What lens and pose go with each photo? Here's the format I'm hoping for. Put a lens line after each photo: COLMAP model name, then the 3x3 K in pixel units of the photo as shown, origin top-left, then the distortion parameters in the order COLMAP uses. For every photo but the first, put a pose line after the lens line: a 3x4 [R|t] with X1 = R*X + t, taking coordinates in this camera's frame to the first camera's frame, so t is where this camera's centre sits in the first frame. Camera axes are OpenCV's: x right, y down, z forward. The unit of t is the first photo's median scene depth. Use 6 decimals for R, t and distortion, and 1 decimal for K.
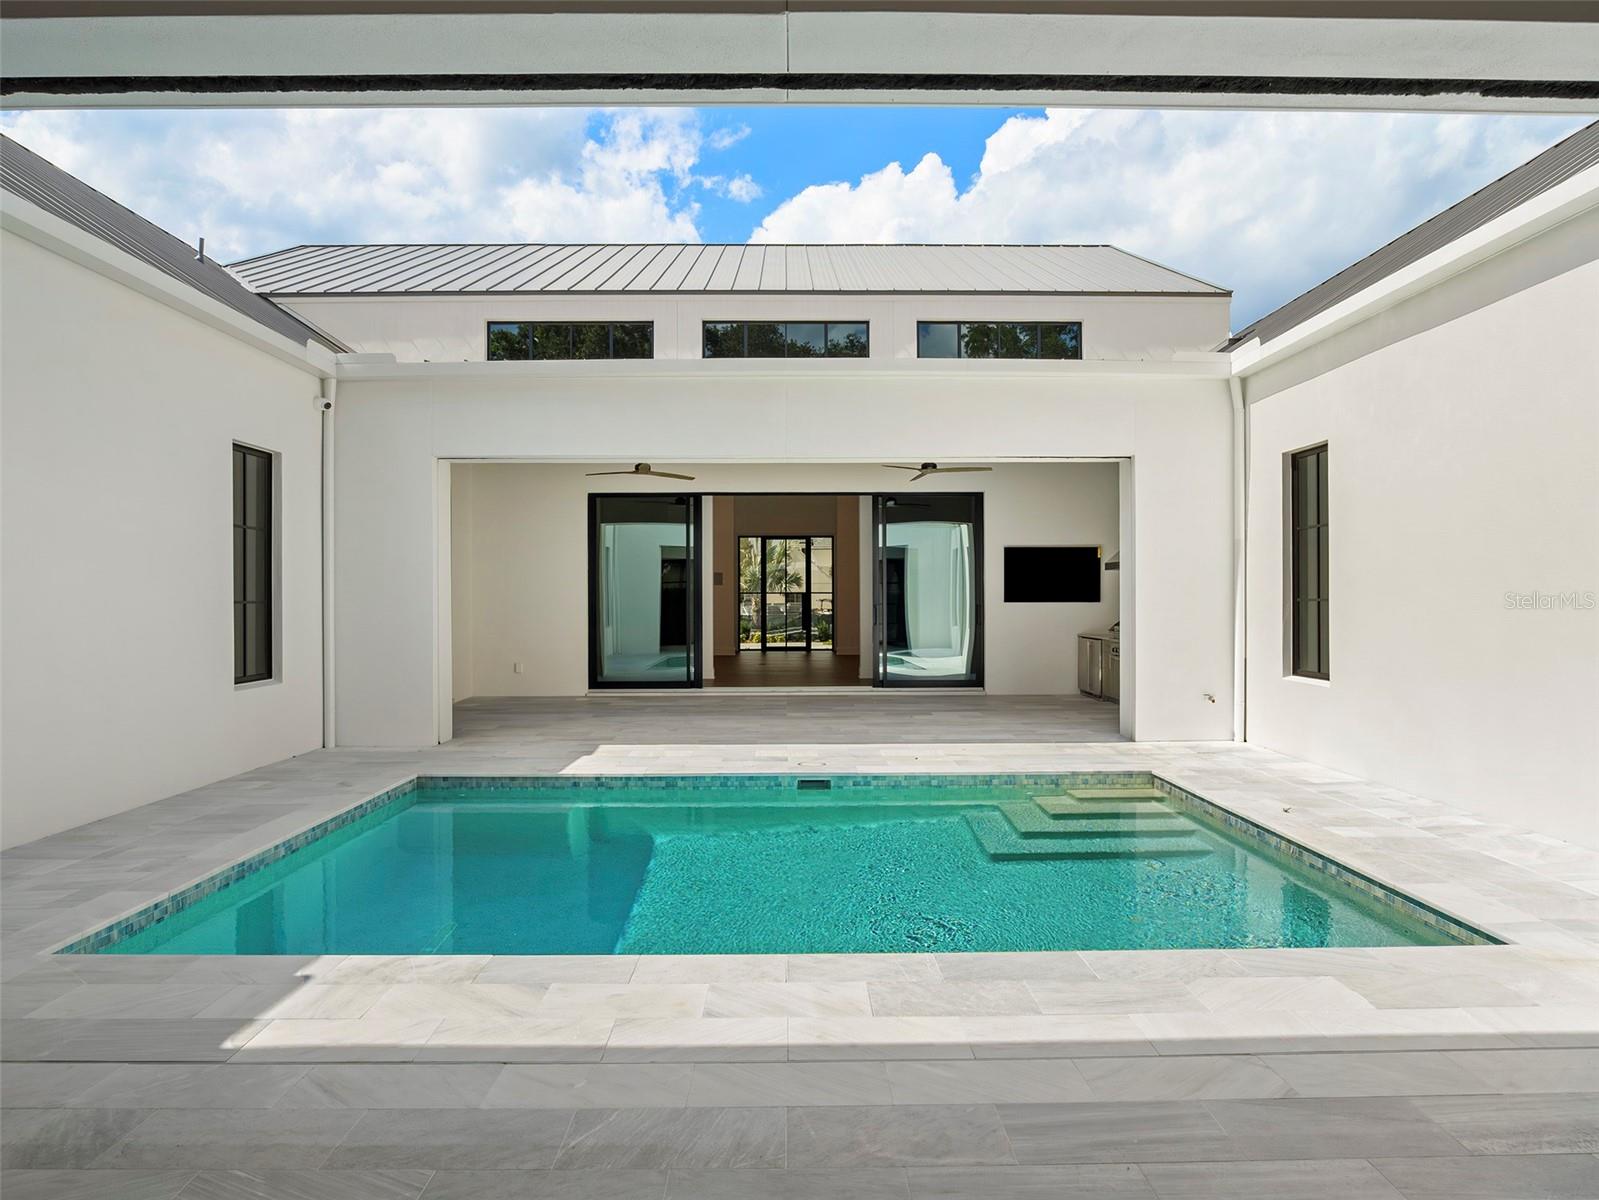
lens RADIAL K [[949.4, 0, 803.6], [0, 949.4, 602.7], [0, 0, 1]] dist [-0.025516, 0.006491]
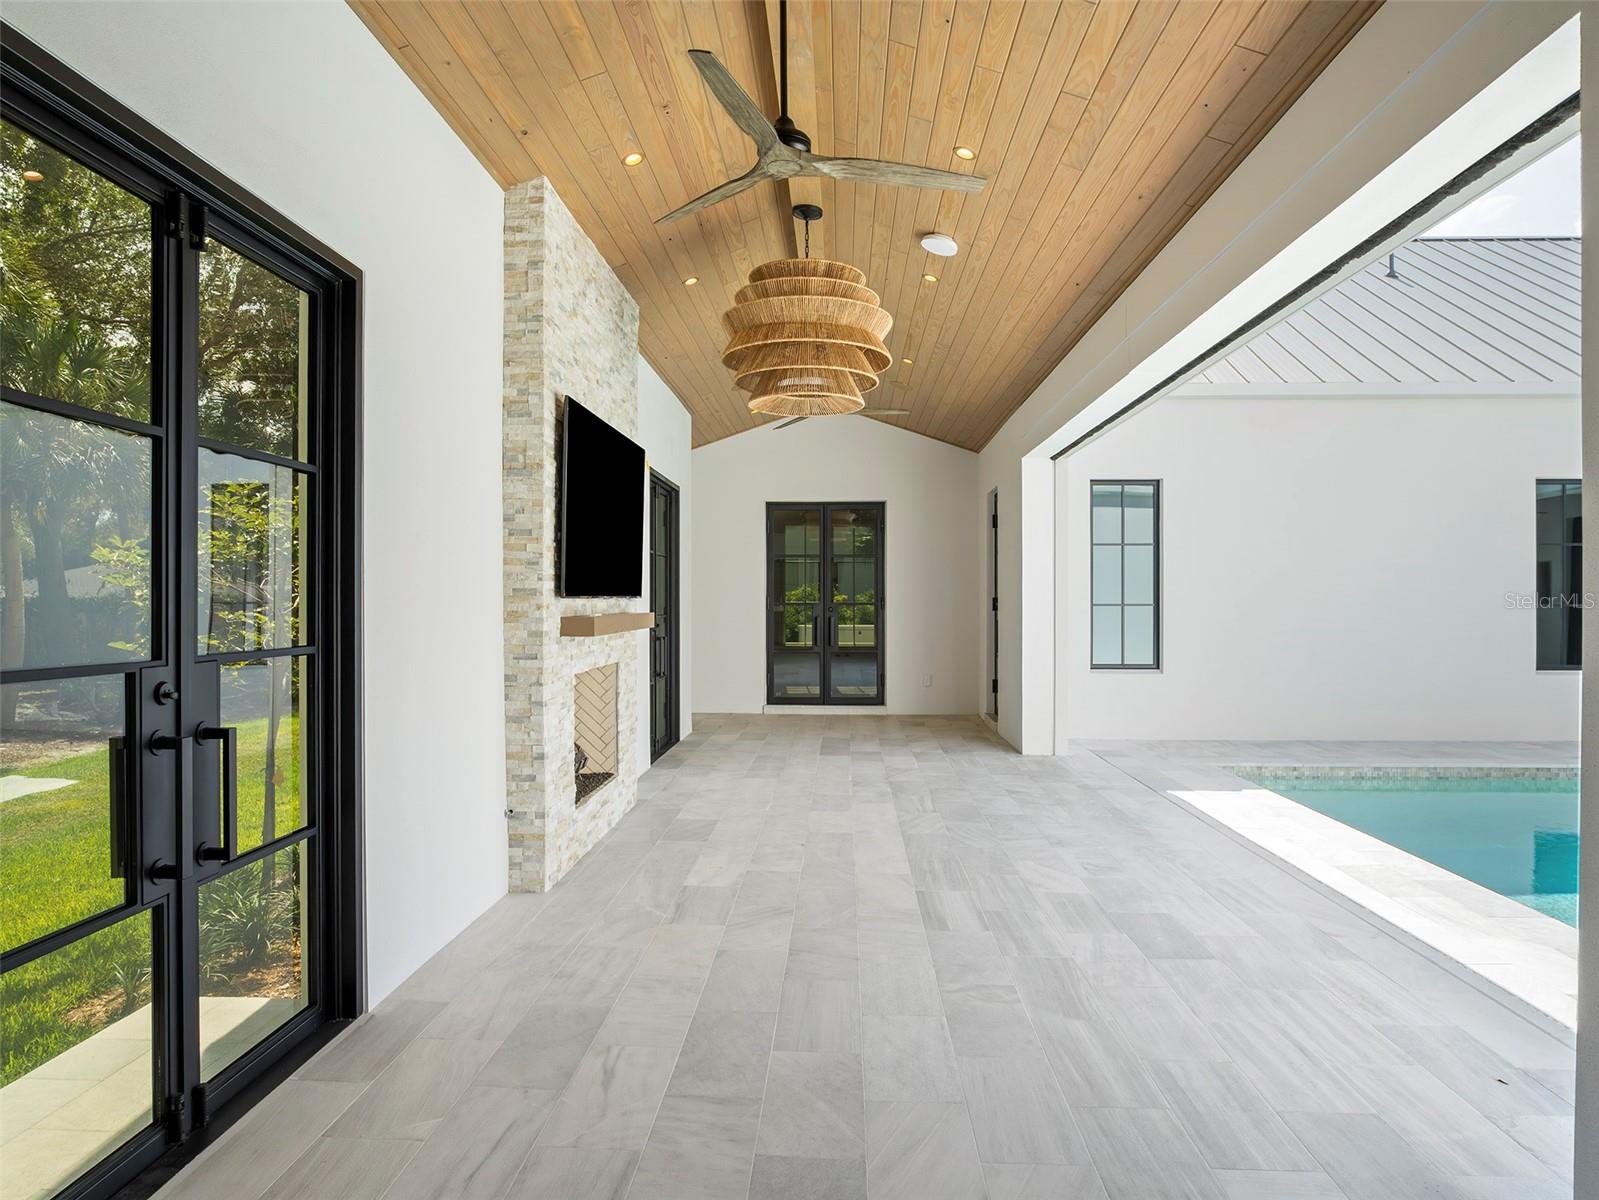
lens RADIAL K [[949.4, 0, 797.5], [0, 949.4, 601.1], [0, 0, 1]] dist [-0.025516, 0.006491]
pose [[-0.065587, 0.003351, -0.997841, 0.715553], [-0.003036, 0.999989, 0.003558, -0.007882], [0.997842, 0.003262, -0.065576, 0.077796]]
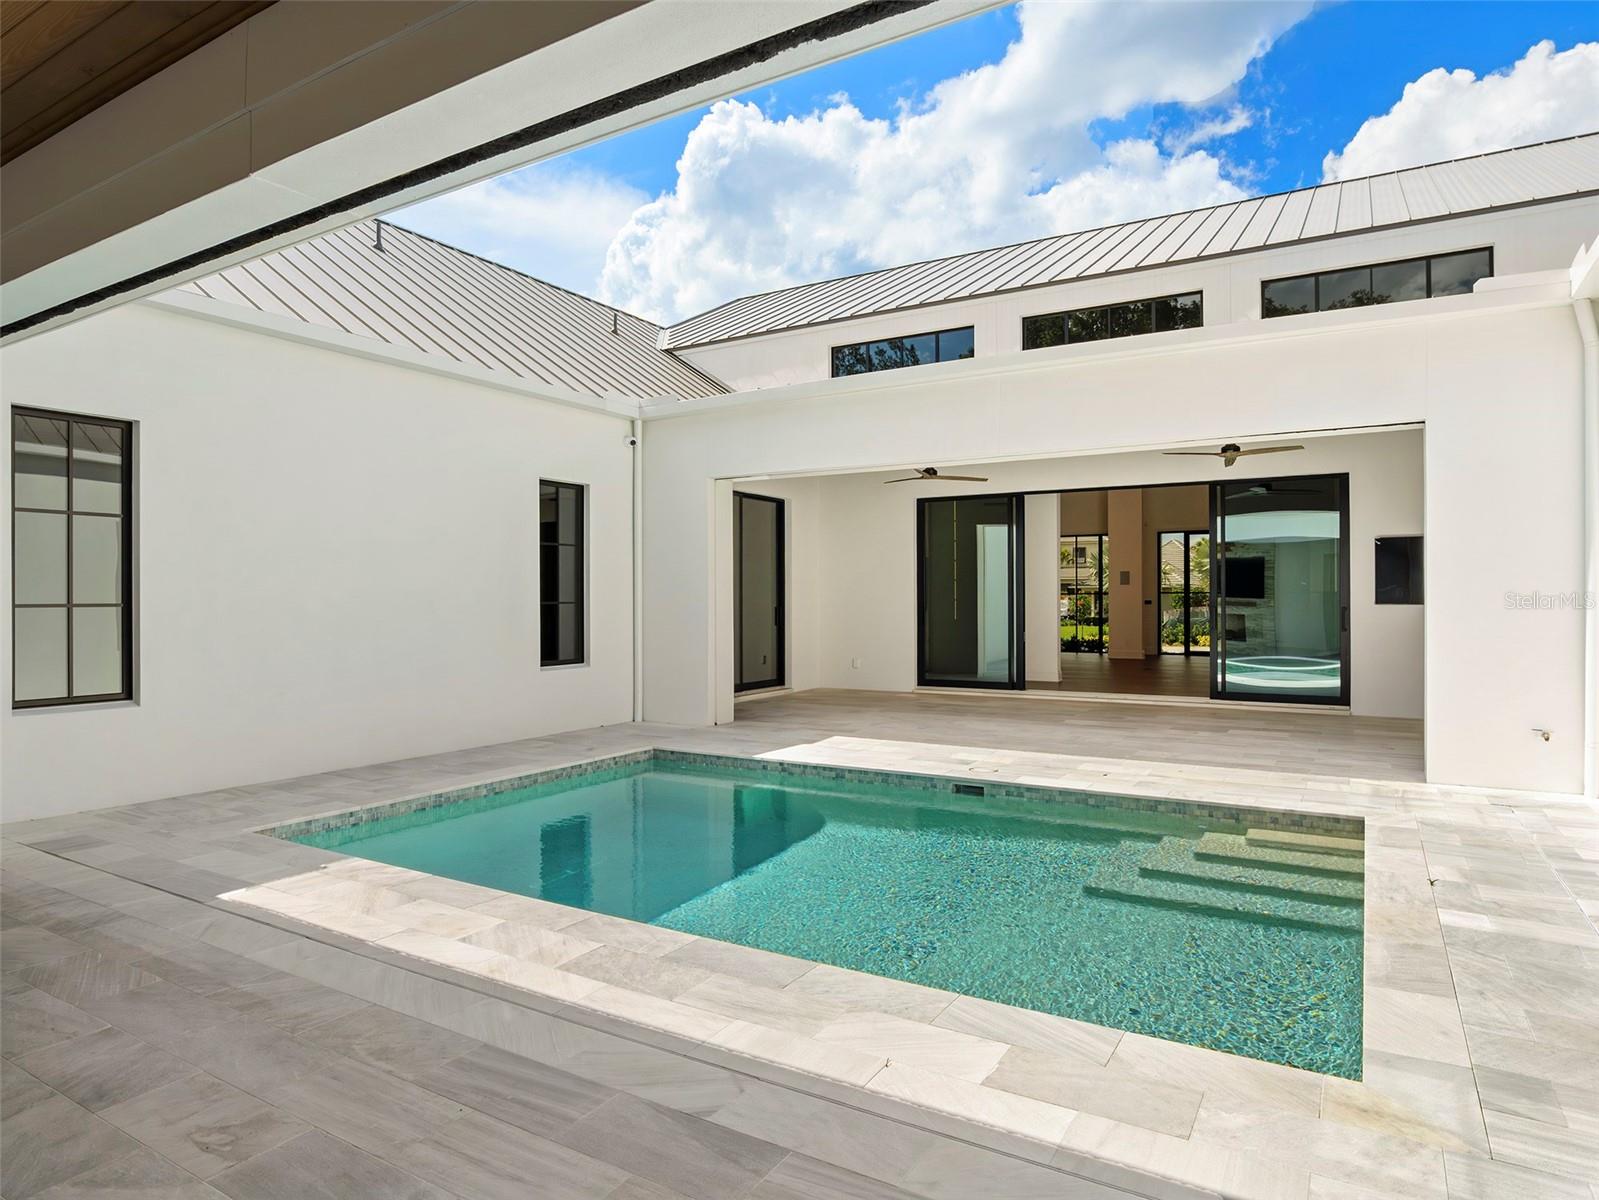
lens RADIAL K [[949.4, 0, 802.7], [0, 949.4, 606.6], [0, 0, 1]] dist [-0.025516, 0.006491]
pose [[0.850702, 0.005125, -0.525623, 0.383215], [-0.001931, 0.999976, 0.006624, -0.004775], [0.525644, -0.004621, 0.850692, 0.074030]]
